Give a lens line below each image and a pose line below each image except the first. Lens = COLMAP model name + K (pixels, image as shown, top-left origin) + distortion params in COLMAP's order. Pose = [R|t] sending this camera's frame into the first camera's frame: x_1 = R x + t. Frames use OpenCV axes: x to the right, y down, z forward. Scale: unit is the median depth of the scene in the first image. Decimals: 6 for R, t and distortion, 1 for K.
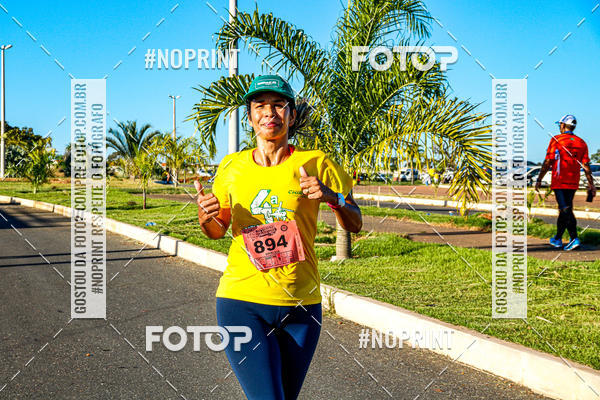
lens RADIAL K [[1704.0, 0, 289.7], [0, 1704.0, 200.3], [0, 0, 1]] dist [0.753325, 0.127857]
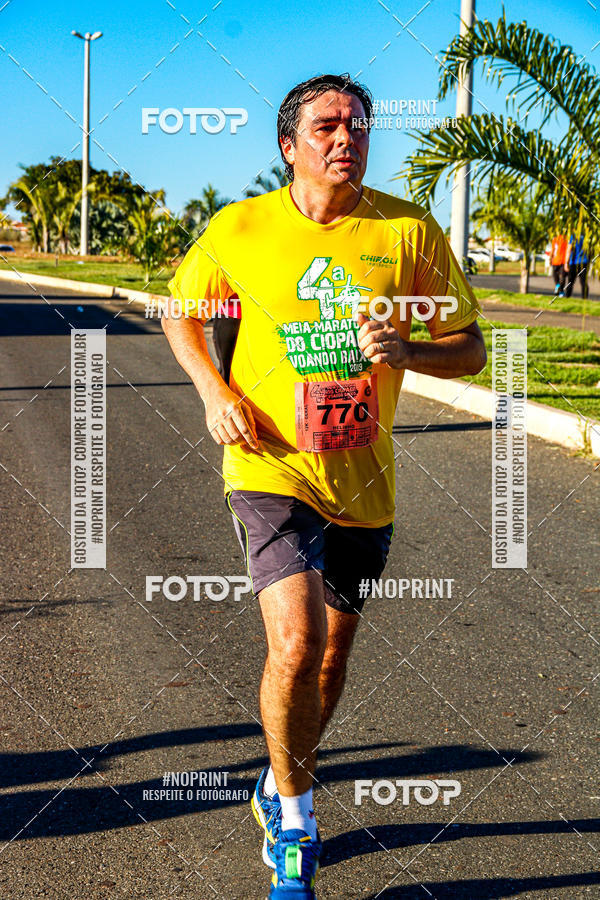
lens RADIAL K [[1258.2, 0, 328.0], [0, 1258.2, 429.5], [0, 0, 1]] dist [0.183902, 0.004492]
pose [[0.990453, 0.033459, -0.133728, -0.014222], [-0.018784, 0.993807, 0.109525, -0.002078], [0.136565, -0.105967, 0.984947, 0.468784]]
